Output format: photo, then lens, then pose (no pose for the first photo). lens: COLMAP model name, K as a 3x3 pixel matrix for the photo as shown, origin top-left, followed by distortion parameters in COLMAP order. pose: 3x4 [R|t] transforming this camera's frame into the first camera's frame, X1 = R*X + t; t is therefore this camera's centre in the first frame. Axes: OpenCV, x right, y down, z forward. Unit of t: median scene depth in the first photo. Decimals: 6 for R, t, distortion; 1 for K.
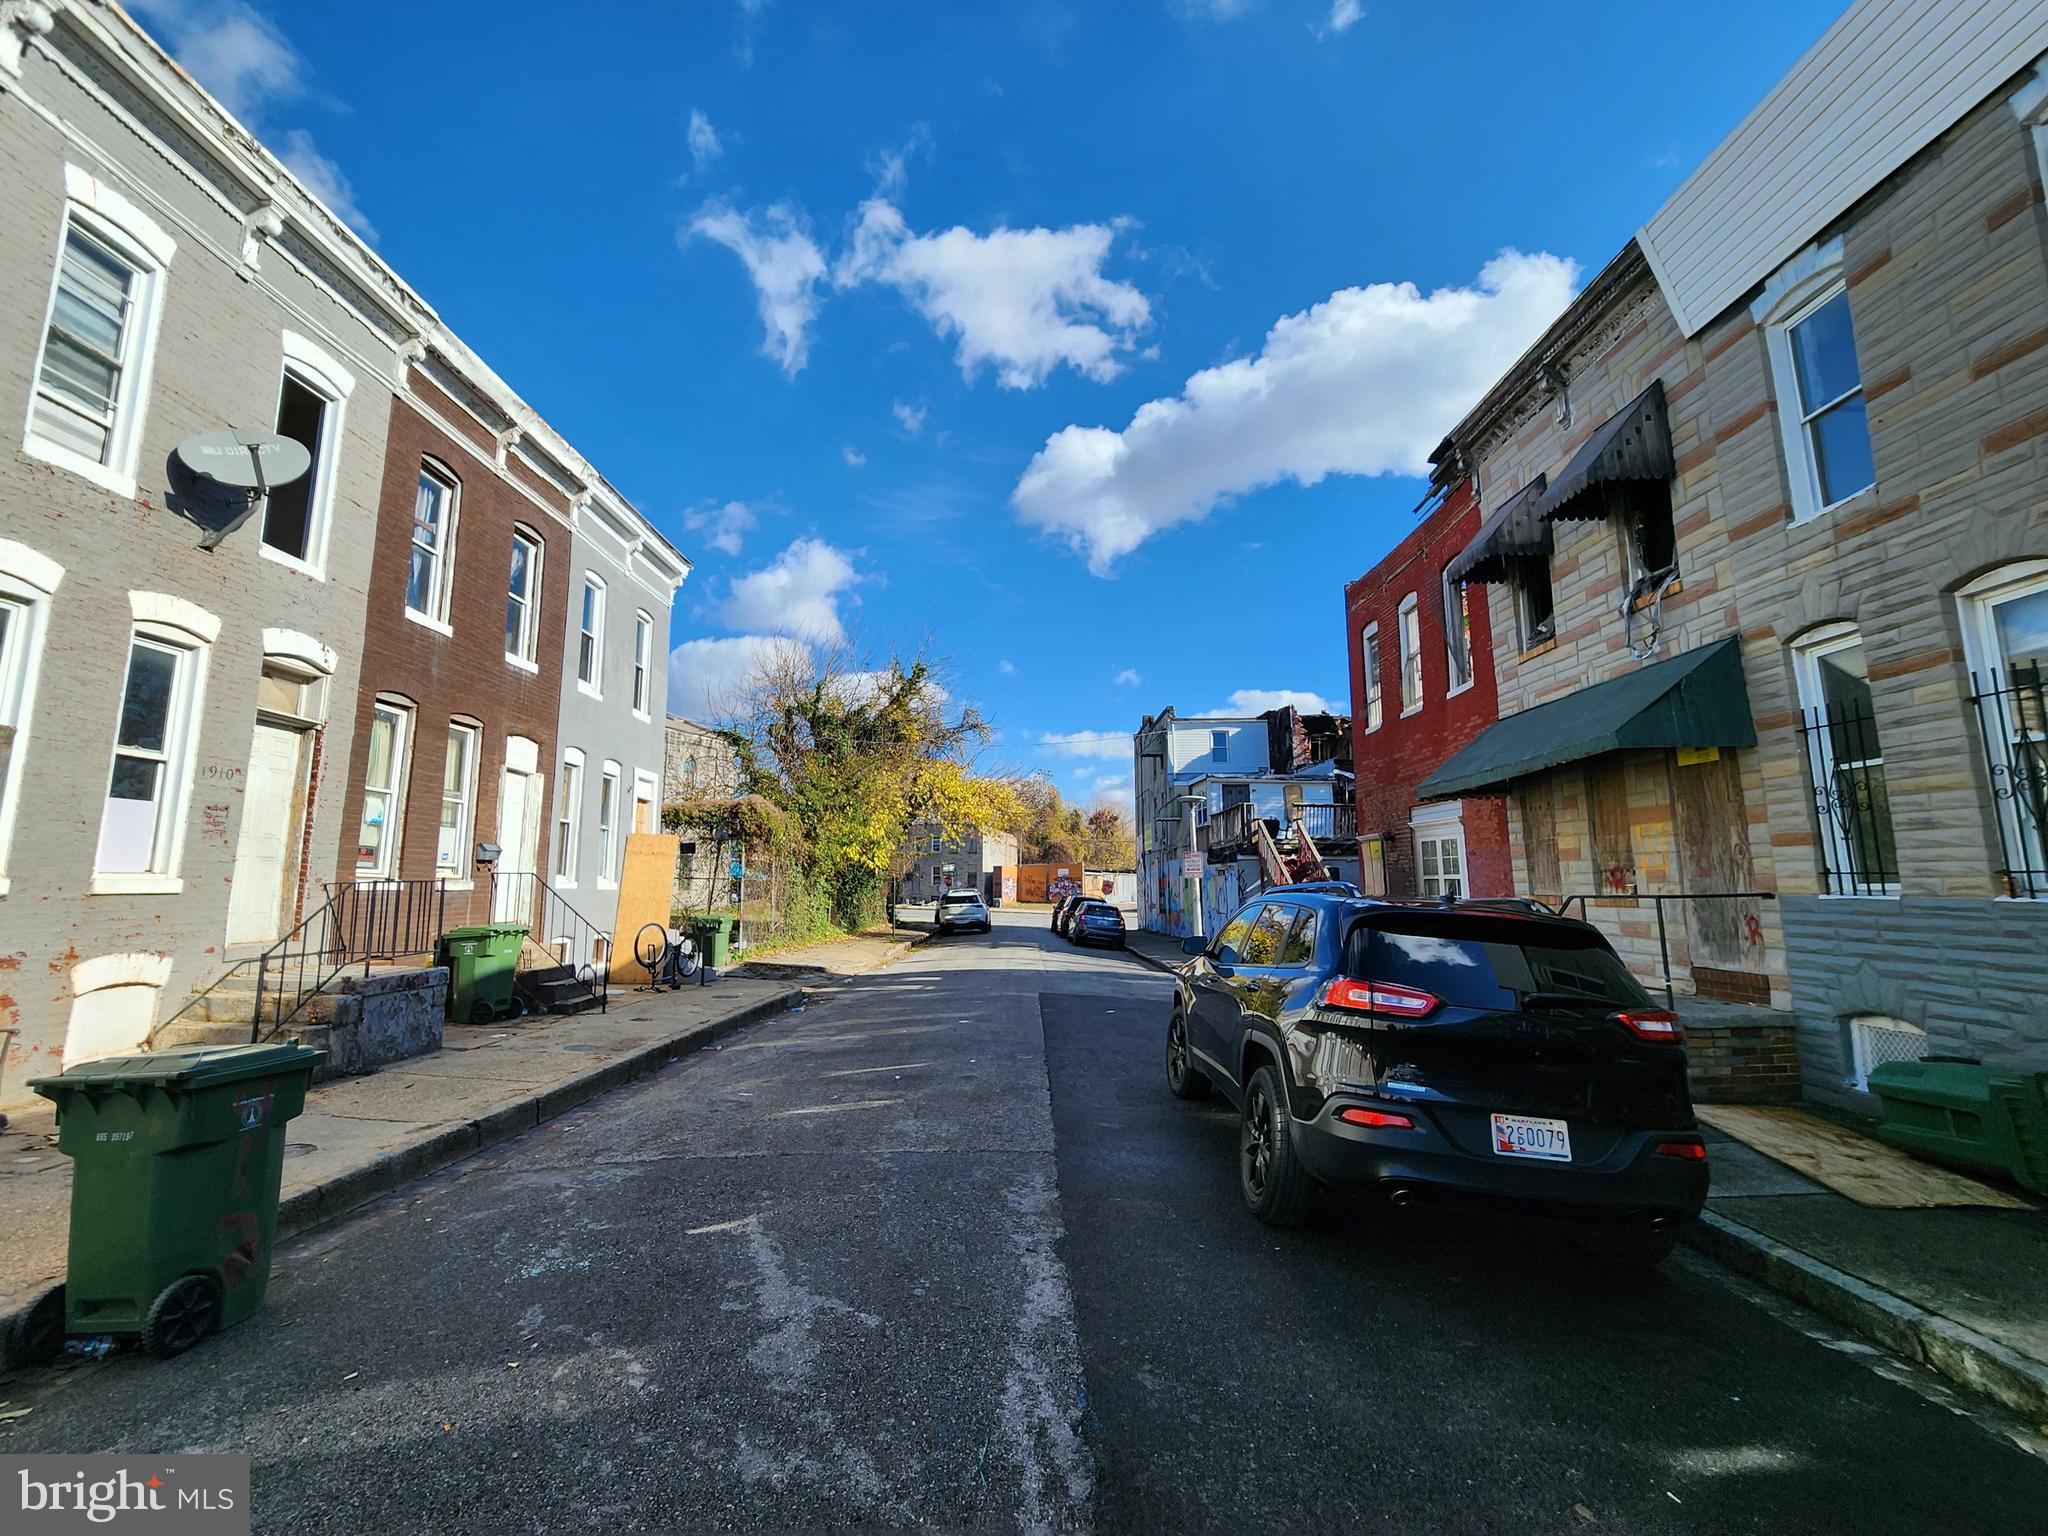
lens RADIAL K [[821.8, 0, 1024.0], [0, 821.8, 768.0], [0, 0, 1]] dist [0.008599, 0.000223]
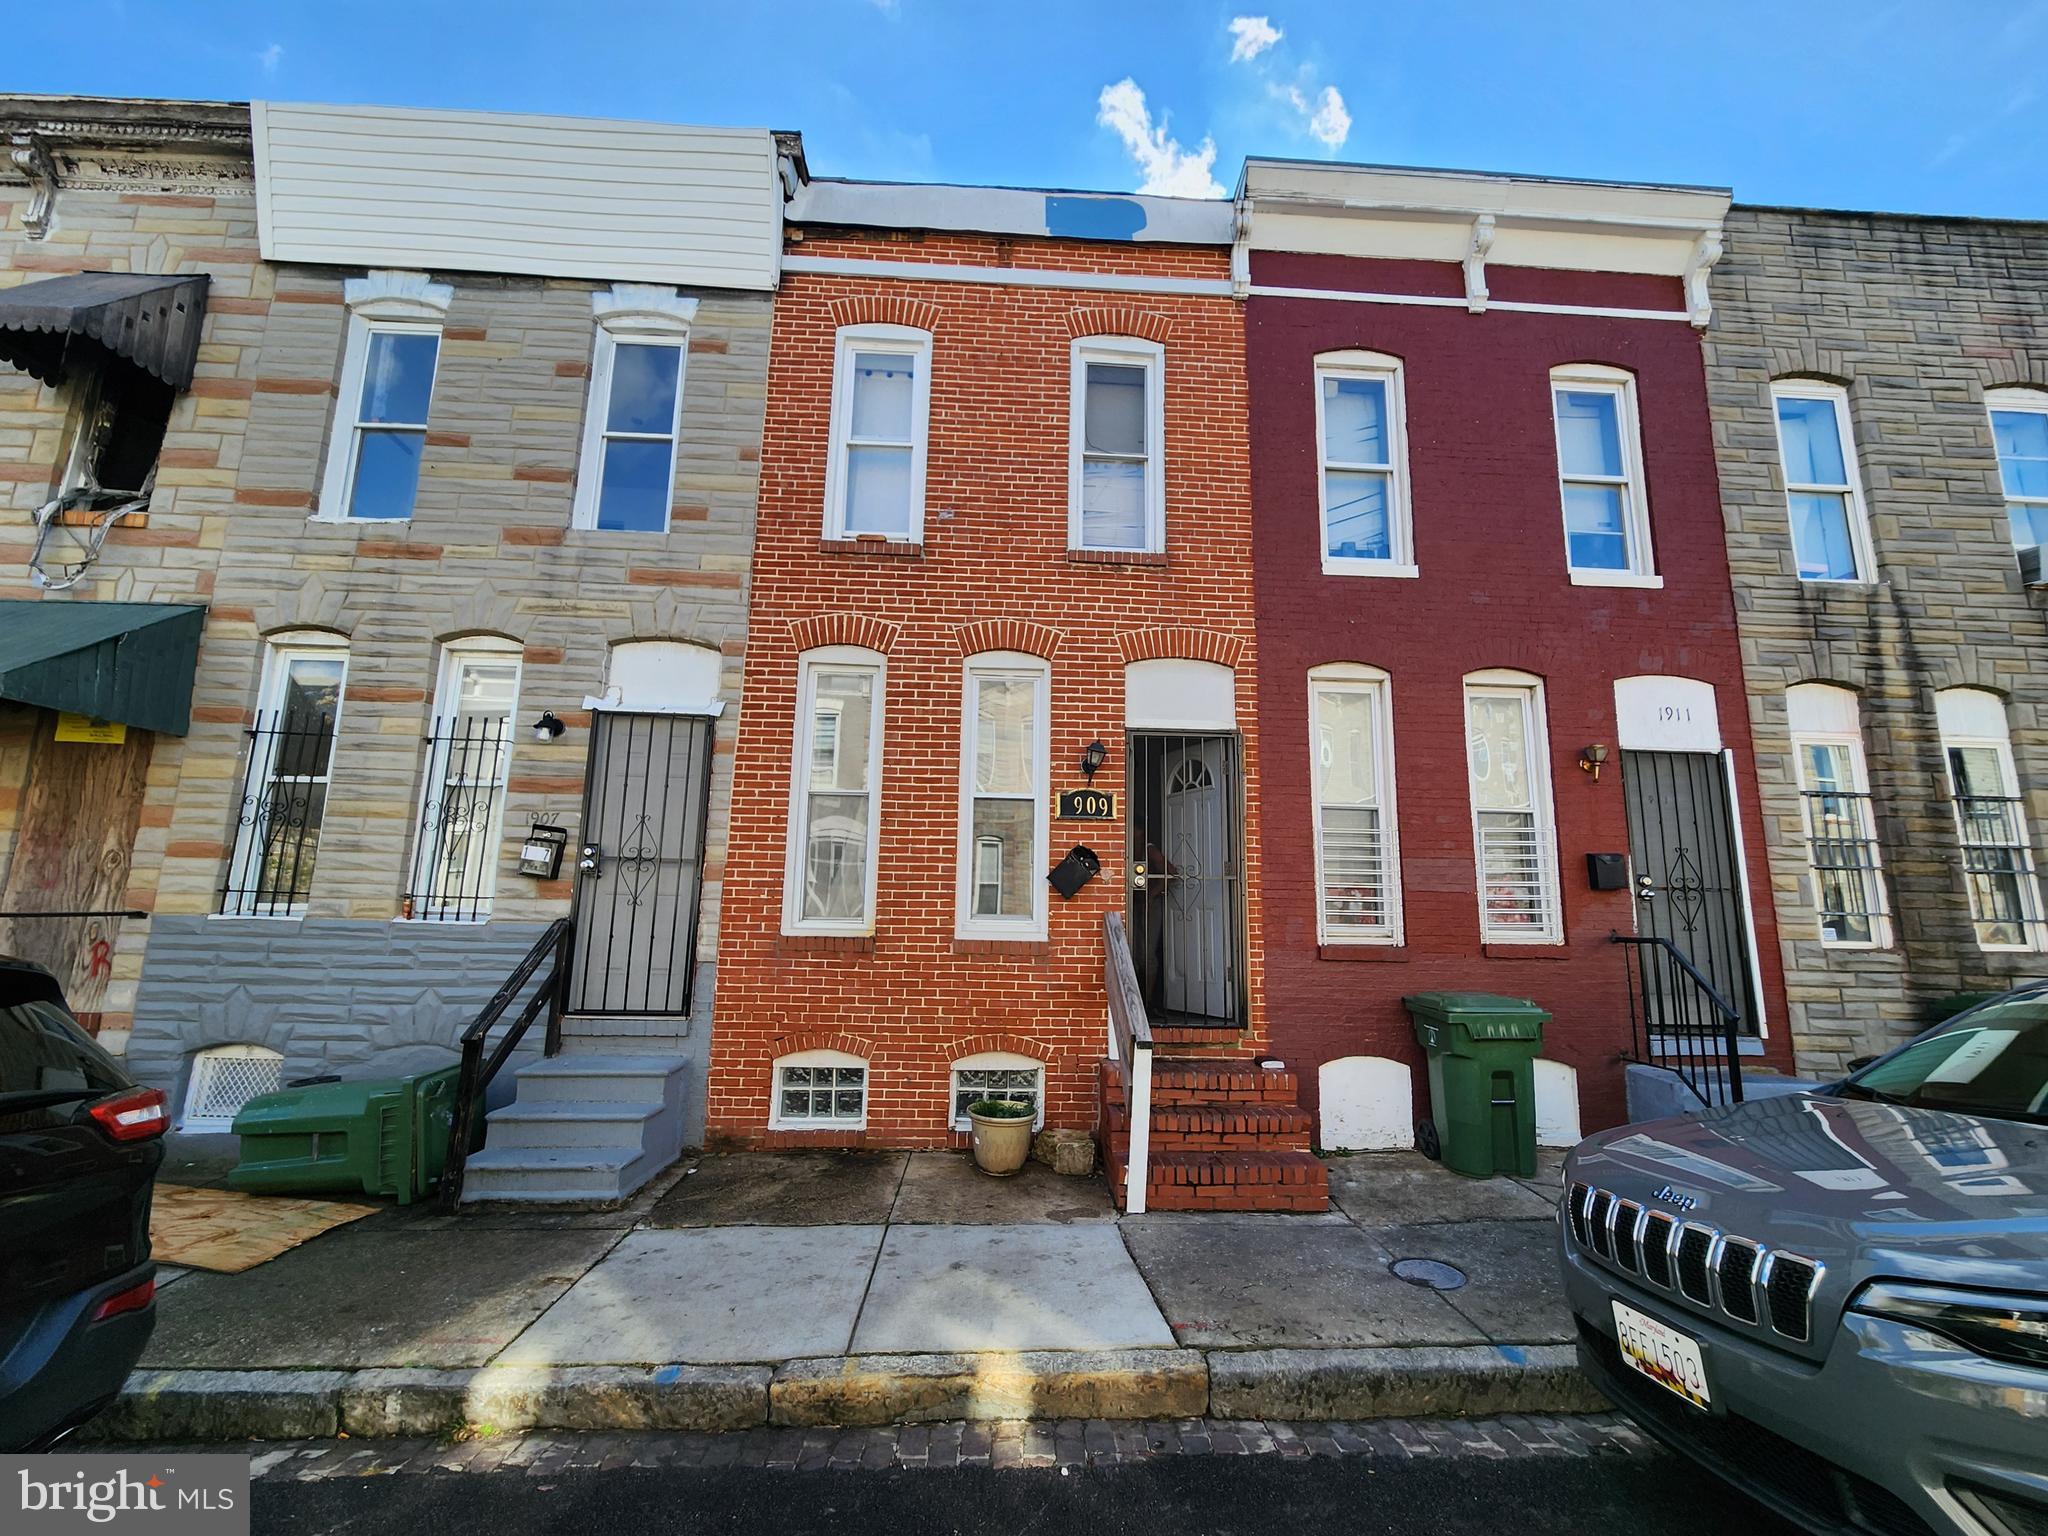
lens RADIAL K [[834.7, 0, 1023.0], [0, 834.7, 772.9], [0, 0, 1]] dist [0.008196, -0.006821]
pose [[-0.051624, 0.172895, 0.983586, 0.009753], [-0.161227, 0.970537, -0.179063, 0.026399], [-0.985566, -0.167824, -0.022228, 0.192160]]
